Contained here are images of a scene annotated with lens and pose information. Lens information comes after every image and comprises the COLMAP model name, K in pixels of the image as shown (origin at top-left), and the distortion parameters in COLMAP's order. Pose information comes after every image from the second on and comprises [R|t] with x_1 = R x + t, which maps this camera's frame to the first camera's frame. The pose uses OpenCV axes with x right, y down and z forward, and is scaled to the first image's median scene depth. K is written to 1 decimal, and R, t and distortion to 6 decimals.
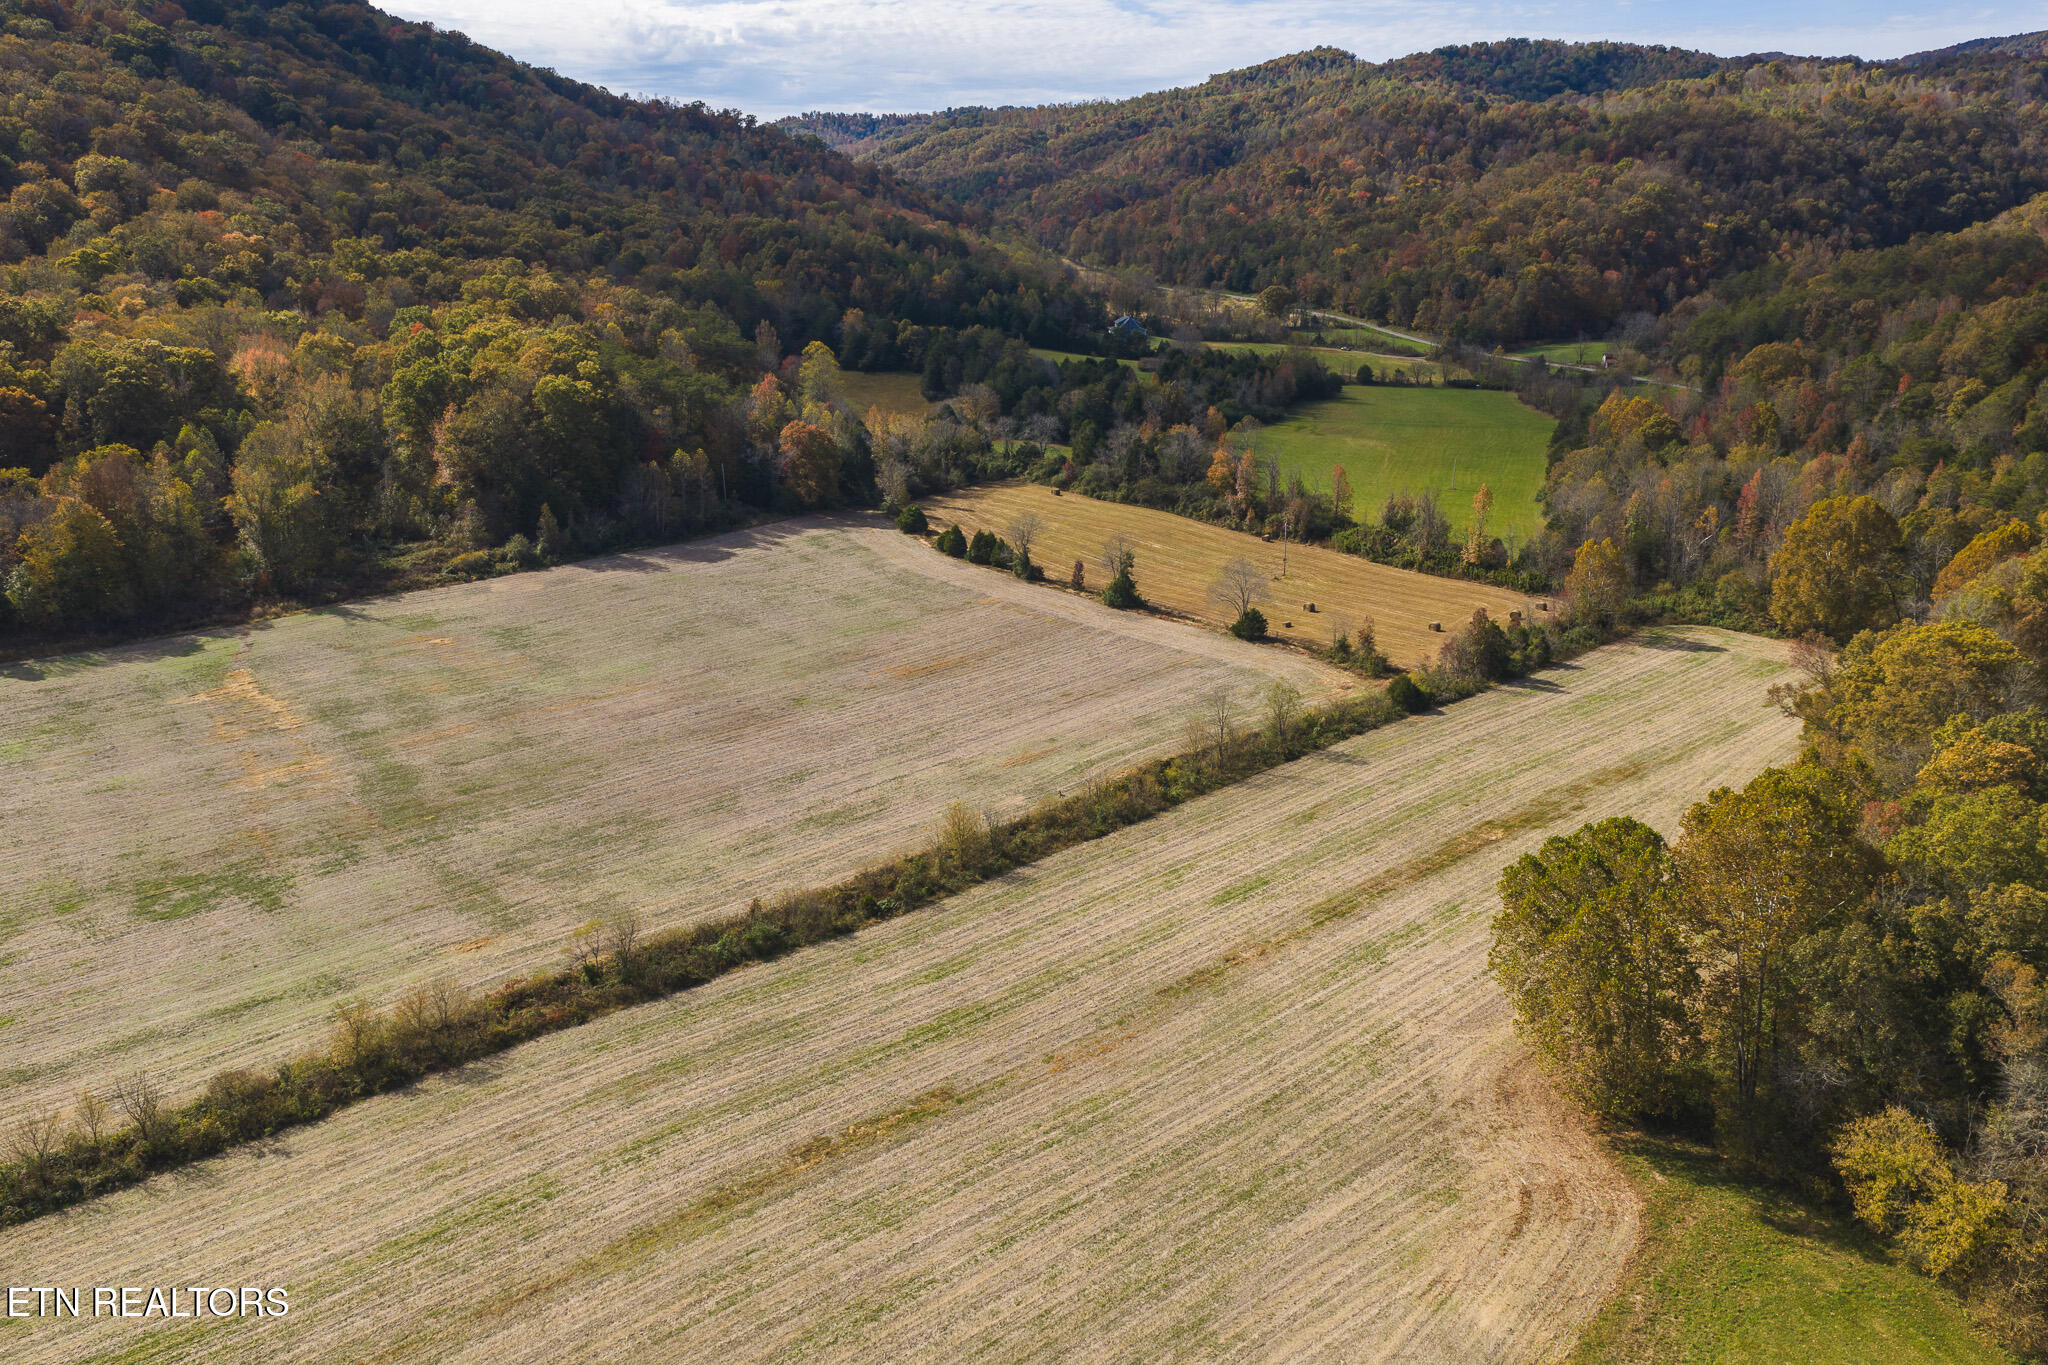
lens RADIAL K [[1690.6, 0, 1035.4], [0, 1690.6, 682.0], [0, 0, 1]] dist [0.012204, -0.015438]
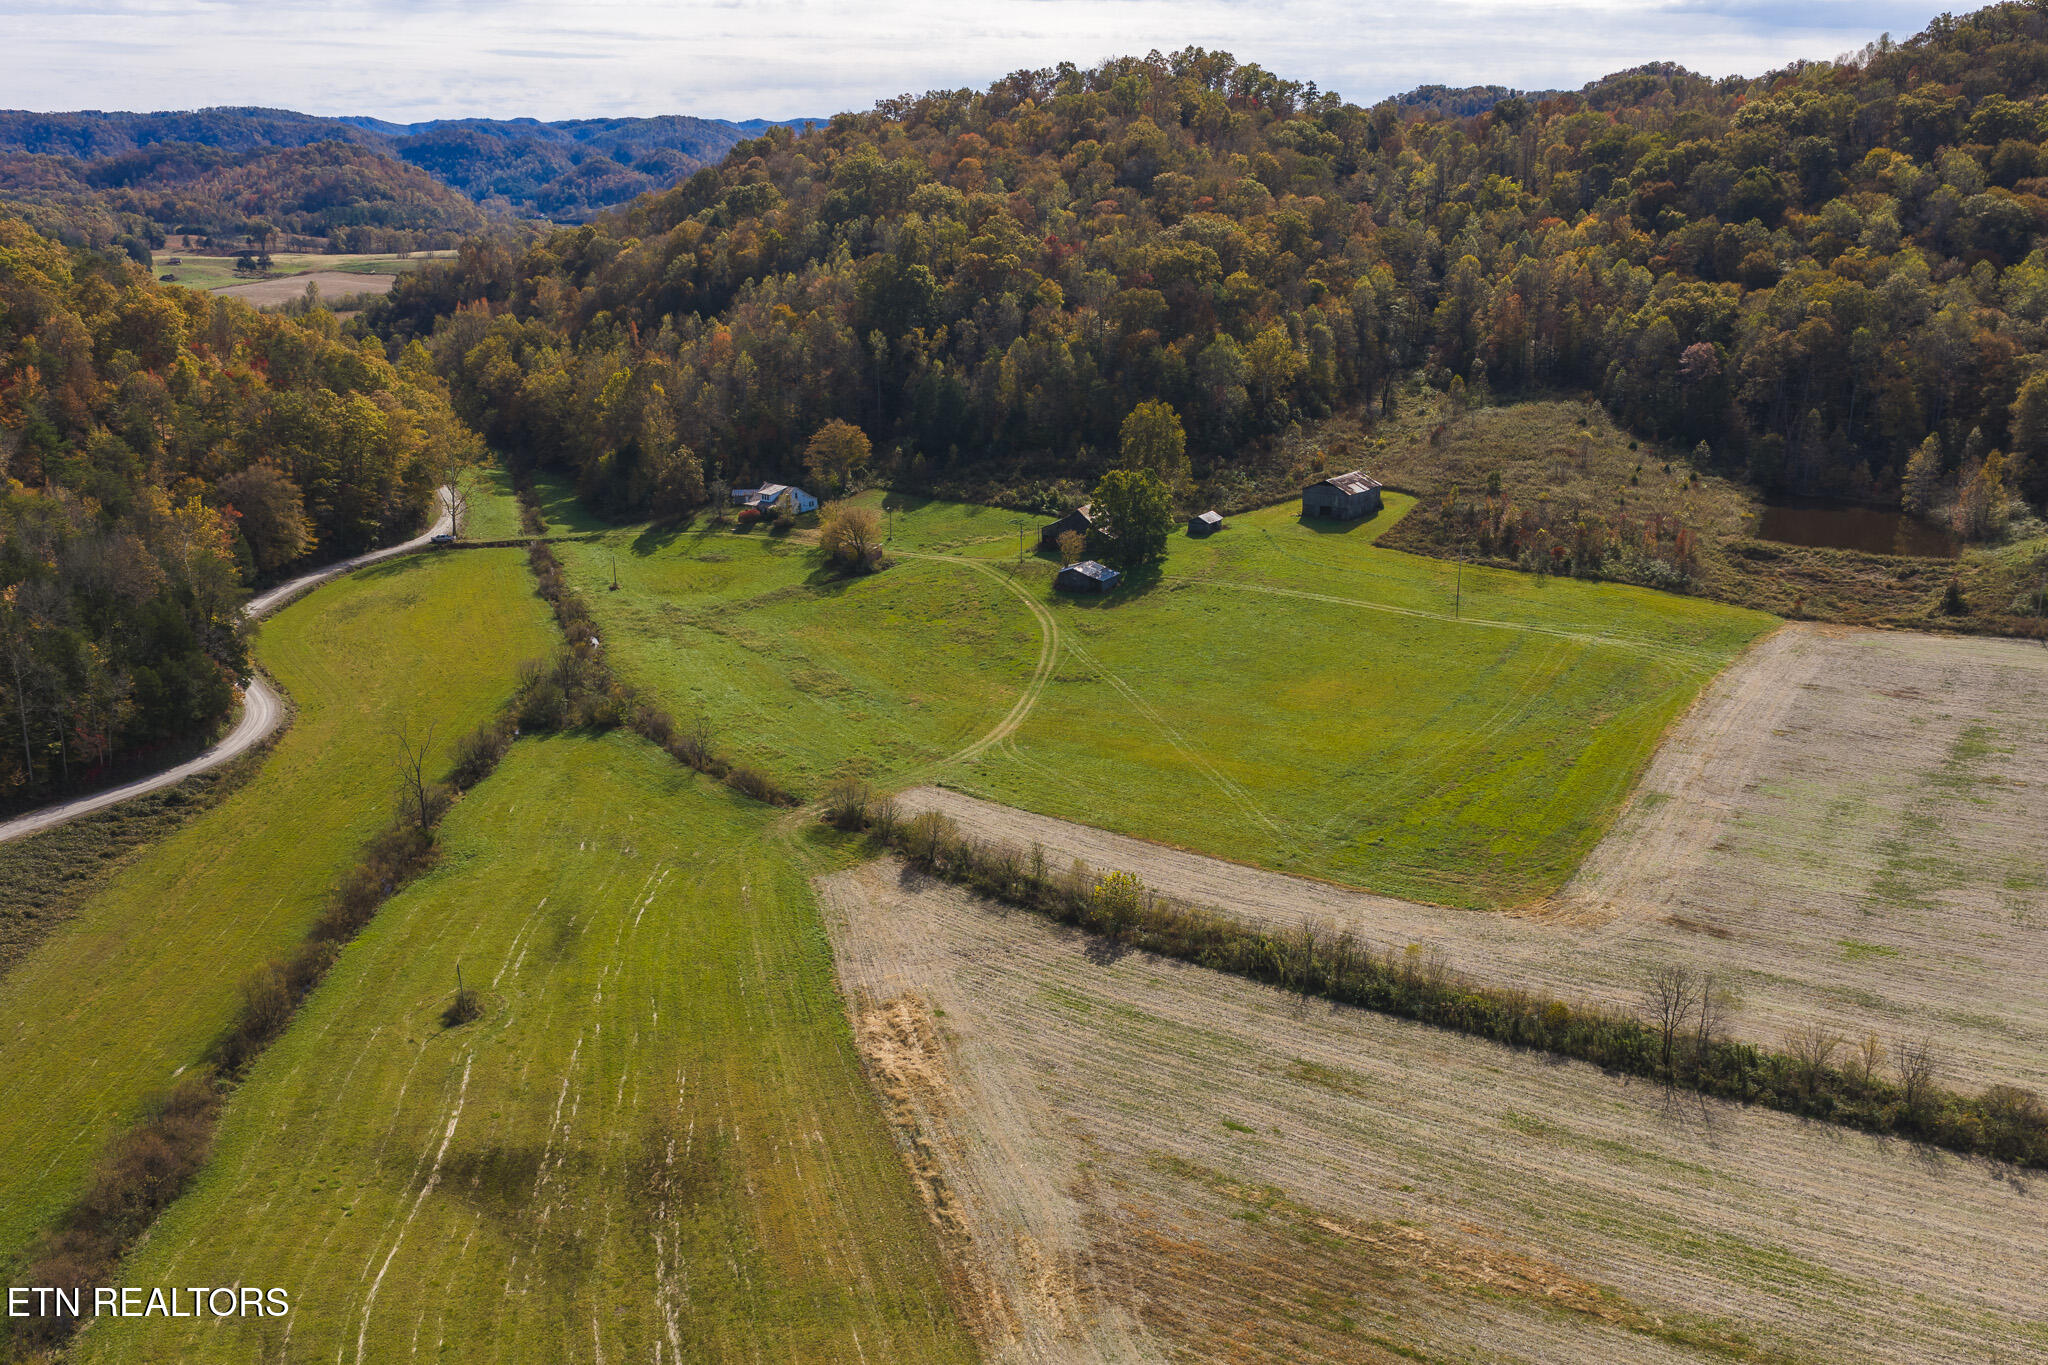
lens RADIAL K [[1690.6, 0, 1027.0], [0, 1690.6, 682.1], [0, 0, 1]] dist [0.012204, -0.015438]
pose [[0.320909, 0.272070, -0.907191, 0.164252], [-0.260104, 0.946339, 0.191802, -0.027949], [0.910694, 0.174413, 0.374456, 0.091477]]
